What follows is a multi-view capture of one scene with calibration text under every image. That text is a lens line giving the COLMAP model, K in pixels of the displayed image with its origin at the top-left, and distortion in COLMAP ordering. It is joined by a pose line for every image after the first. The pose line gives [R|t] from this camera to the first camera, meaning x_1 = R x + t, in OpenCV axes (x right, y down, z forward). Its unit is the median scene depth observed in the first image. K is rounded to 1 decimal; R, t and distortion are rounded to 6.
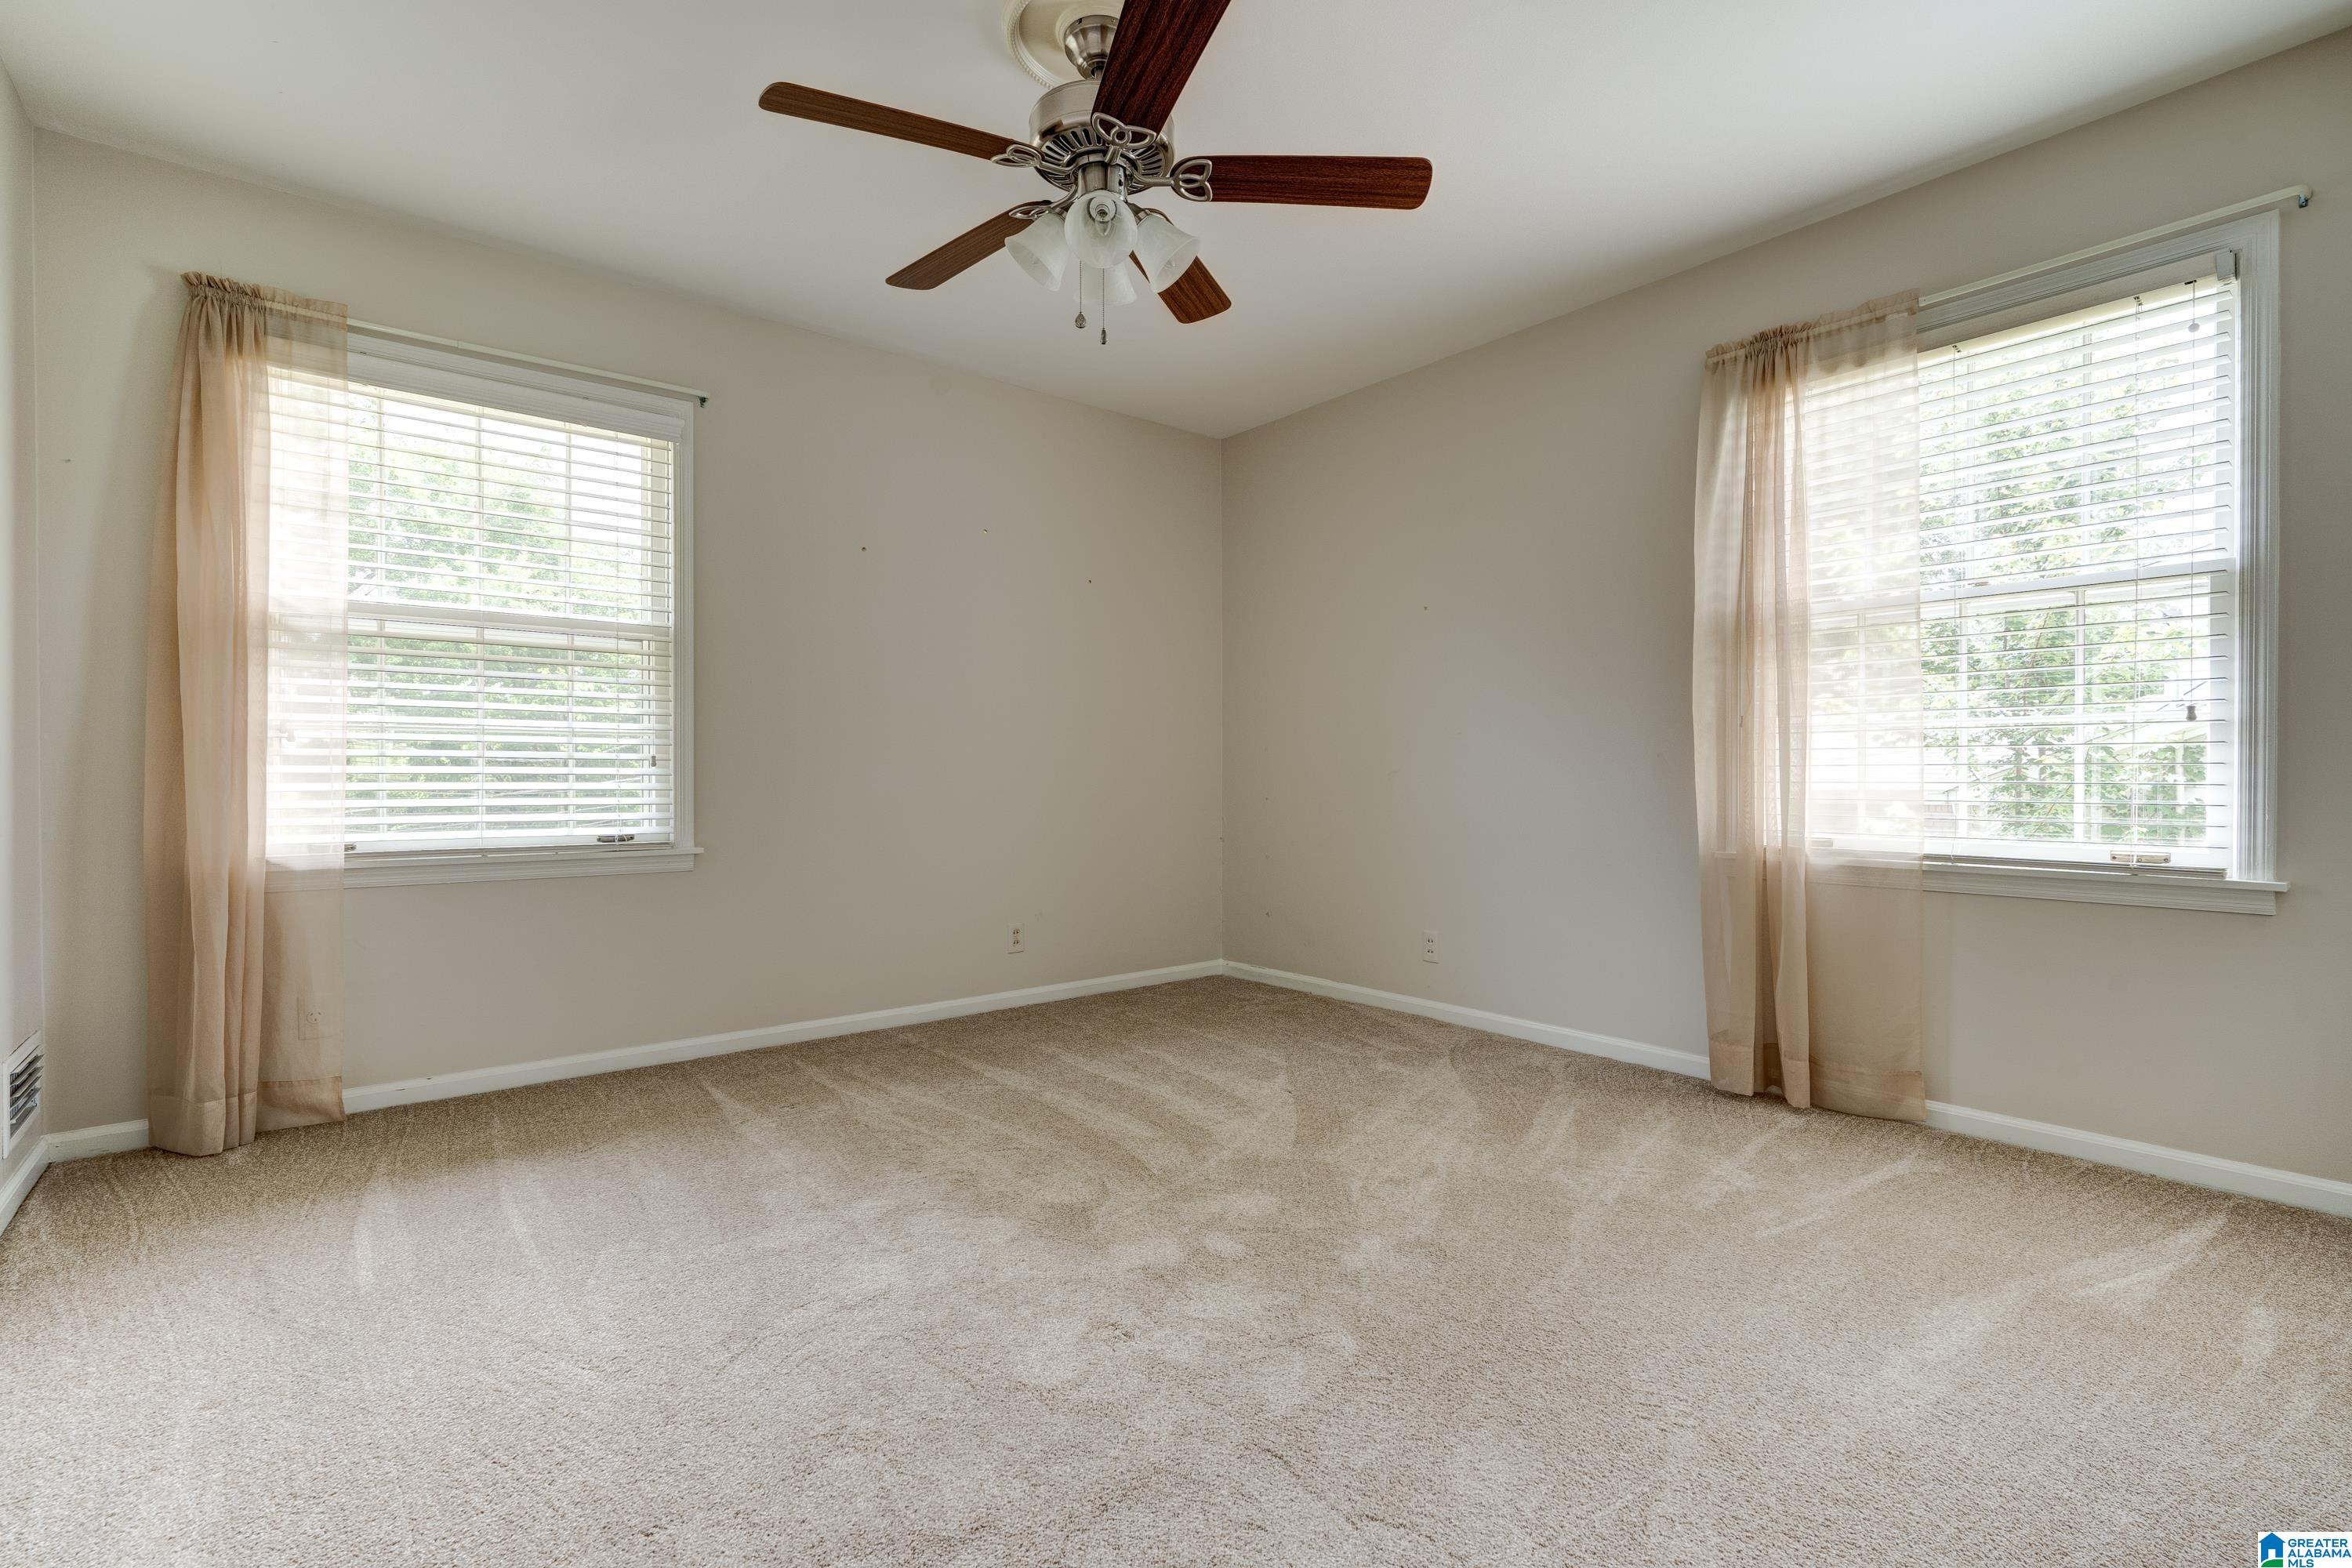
lens RADIAL K [[1080.3, 0, 1181.7], [0, 1080.3, 785.8], [0, 0, 1]] dist [-0.003013, -0.000100]
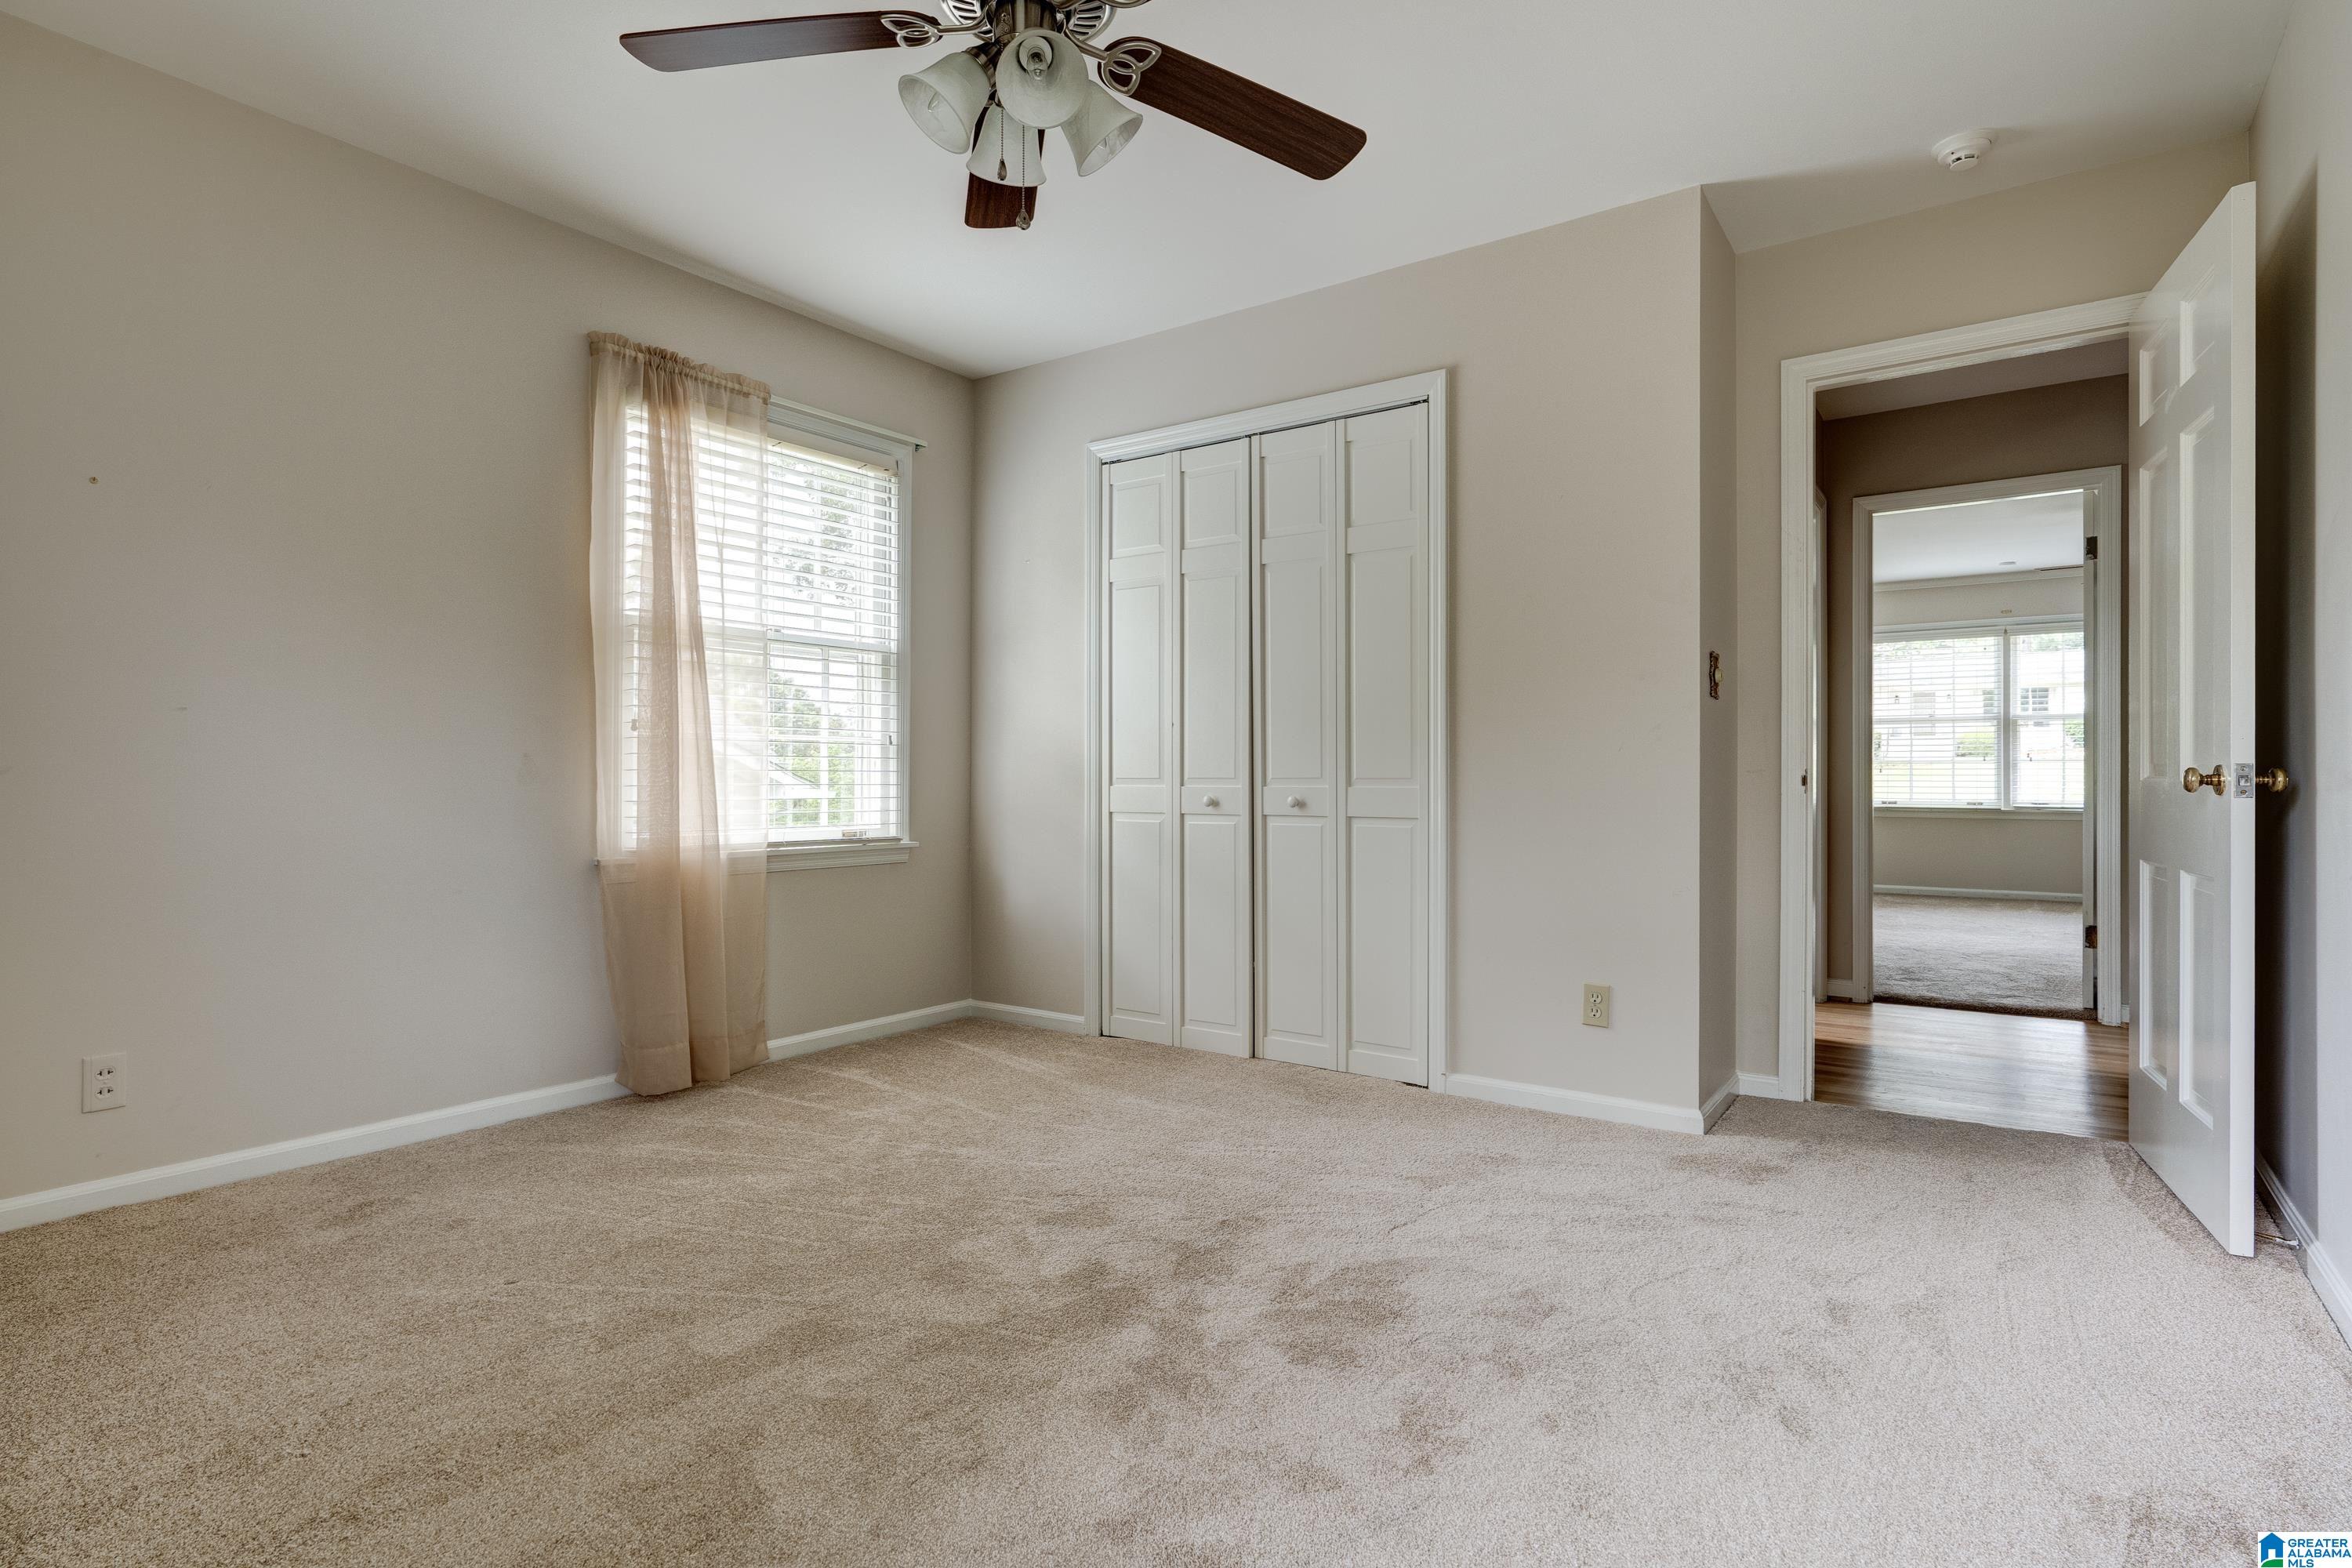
lens RADIAL K [[1182.3, 0, 1176.0], [0, 1182.3, 784.0], [0, 0, 1]] dist [-0.000979, -0.000054]
pose [[-0.259452, -0.004979, 0.965743, -0.741739], [0.009740, 0.999922, 0.007772, -0.009968], [-0.965707, 0.011423, -0.259383, 0.896041]]
